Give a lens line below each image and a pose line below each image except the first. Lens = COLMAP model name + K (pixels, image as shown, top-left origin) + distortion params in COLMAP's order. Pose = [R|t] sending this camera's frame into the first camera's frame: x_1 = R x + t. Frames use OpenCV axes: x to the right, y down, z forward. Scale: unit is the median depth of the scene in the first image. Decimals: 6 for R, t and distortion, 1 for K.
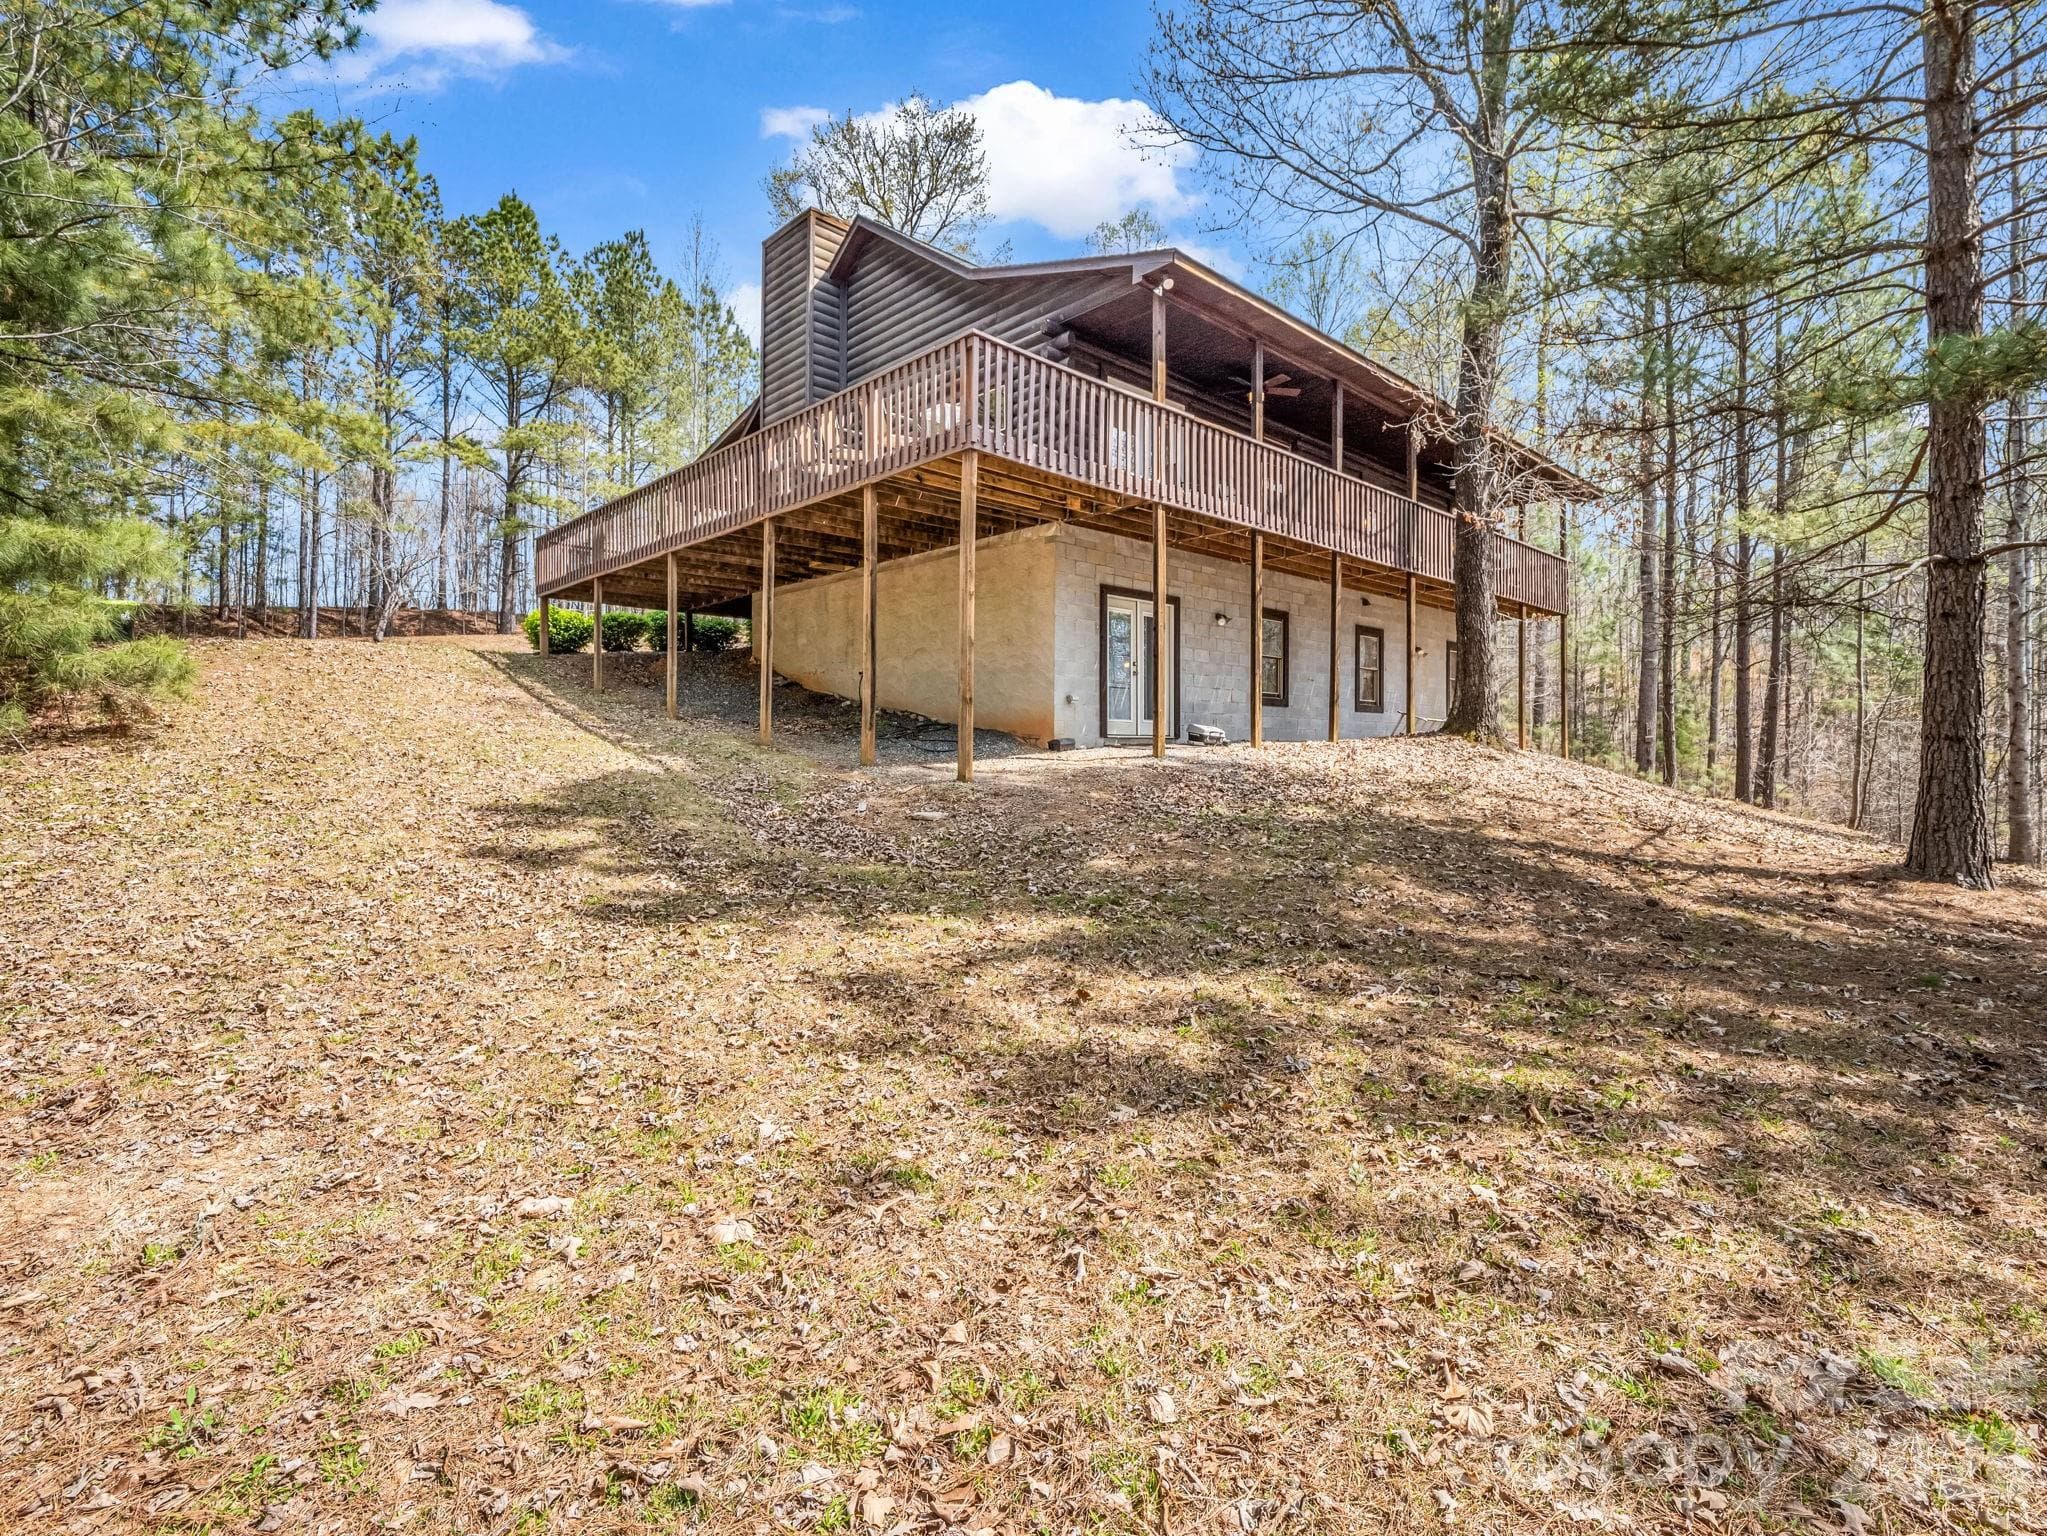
lens RADIAL K [[1027.0, 0, 1018.1], [0, 1027.0, 760.1], [0, 0, 1]] dist [-0.003652, -0.008380]
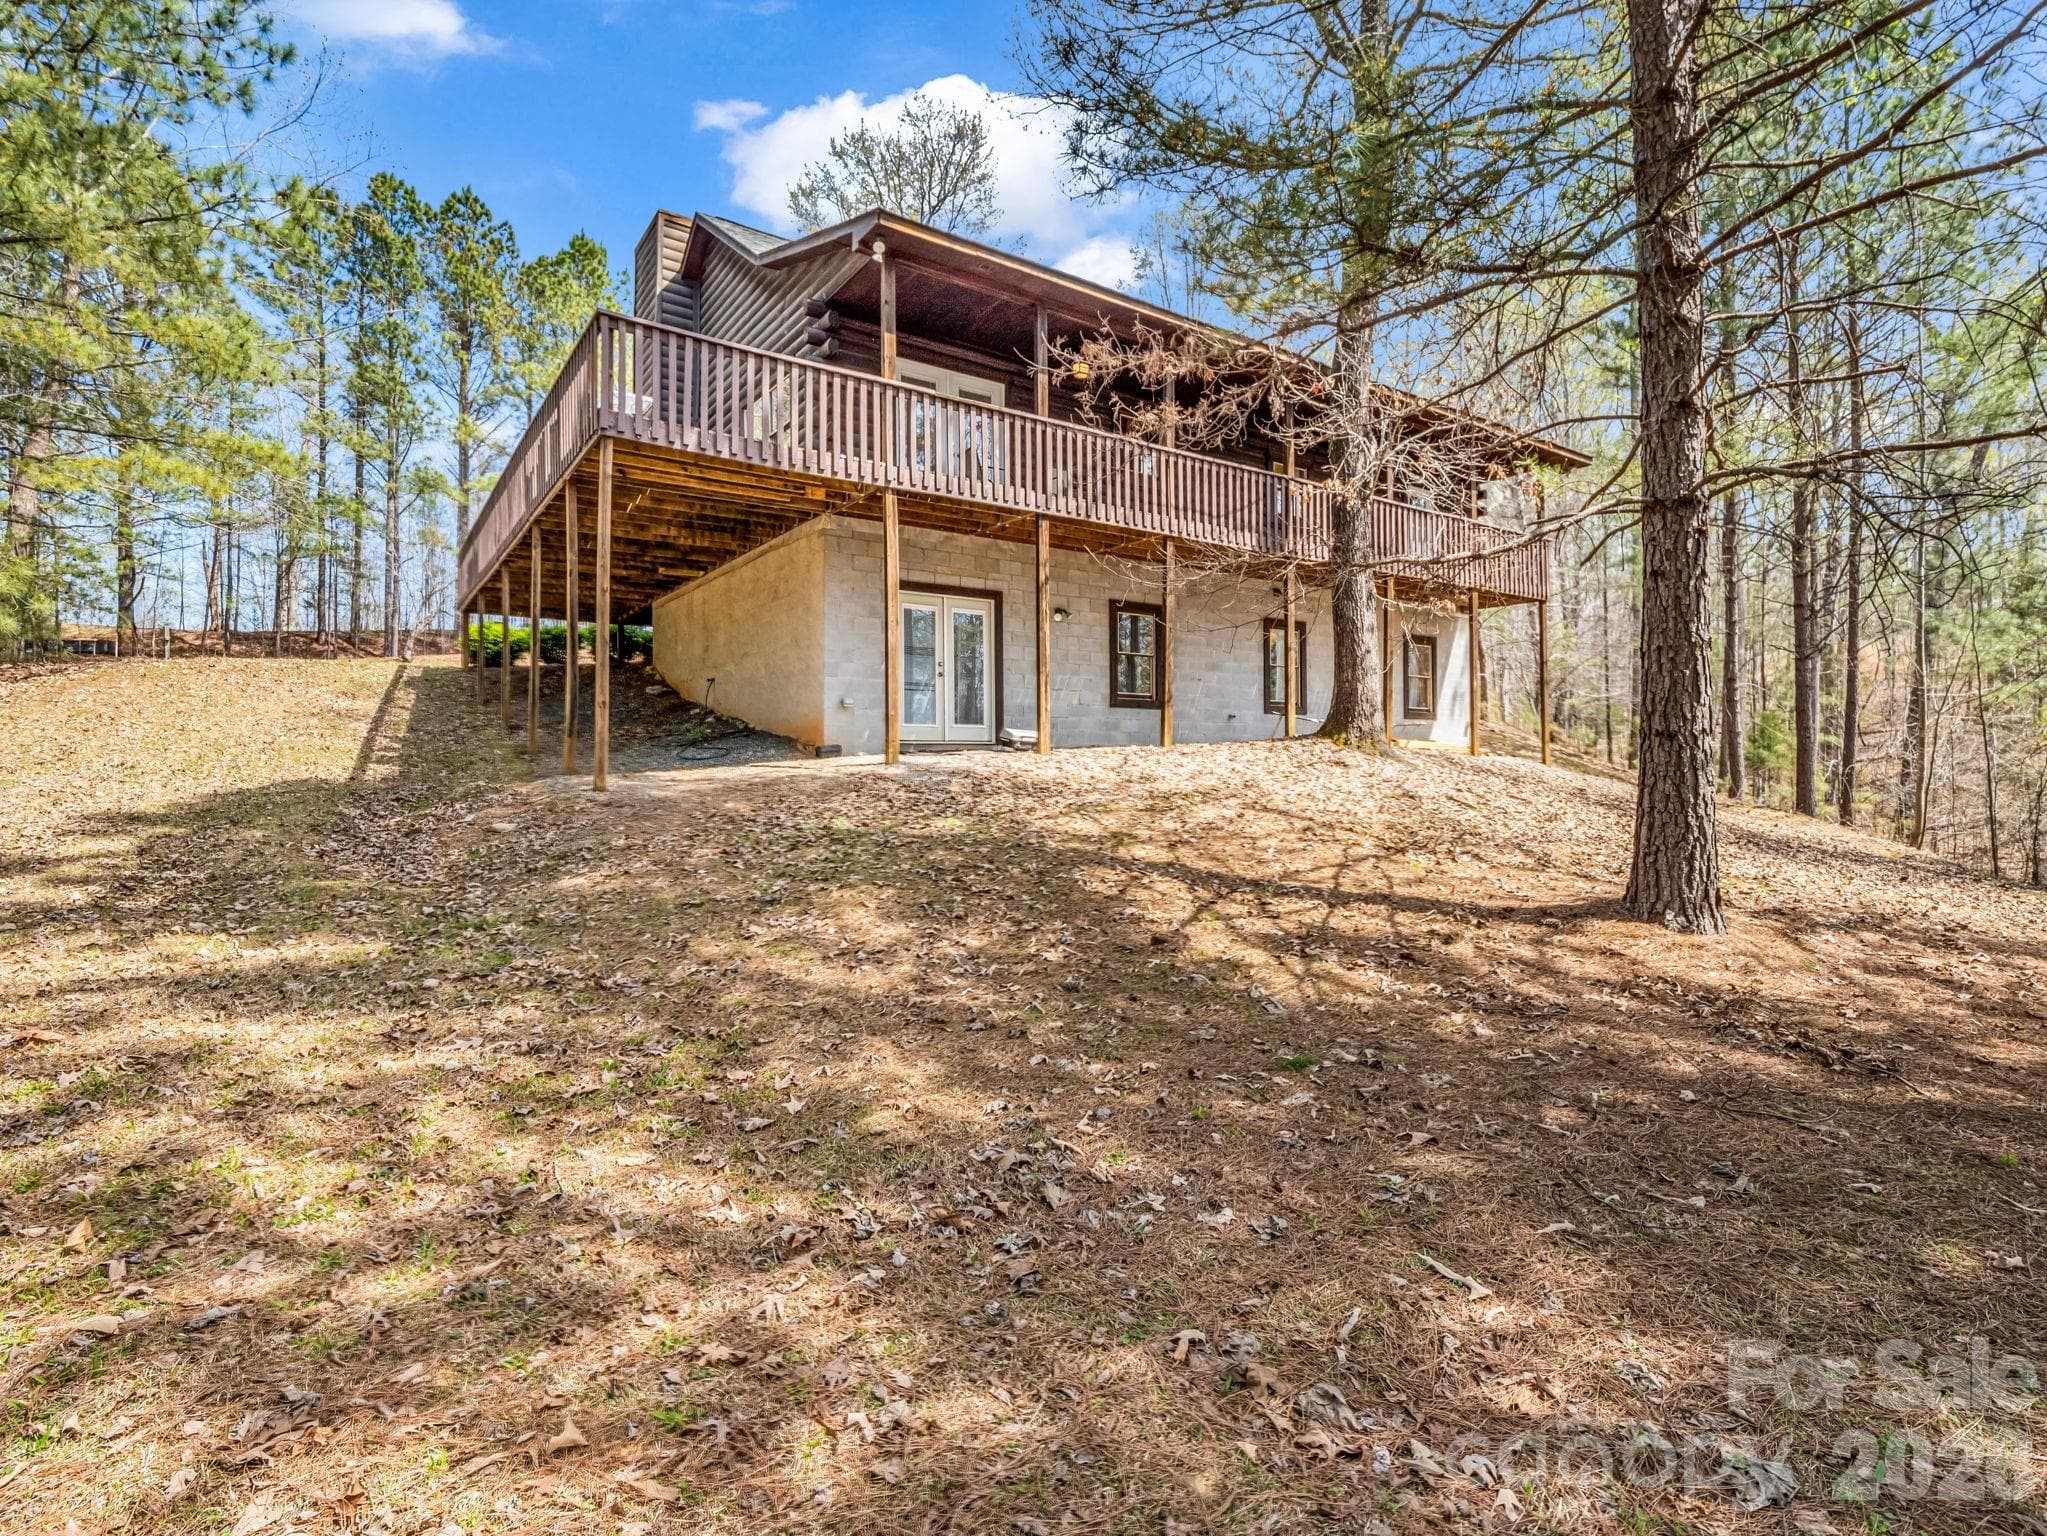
lens RADIAL K [[1027.0, 0, 1018.1], [0, 1027.0, 760.1], [0, 0, 1]] dist [-0.003652, -0.008380]
pose [[0.988018, -0.004145, -0.154282, 0.335028], [0.002649, 0.999948, -0.009896, 0.002606], [0.154315, 0.009369, 0.987977, 0.096859]]
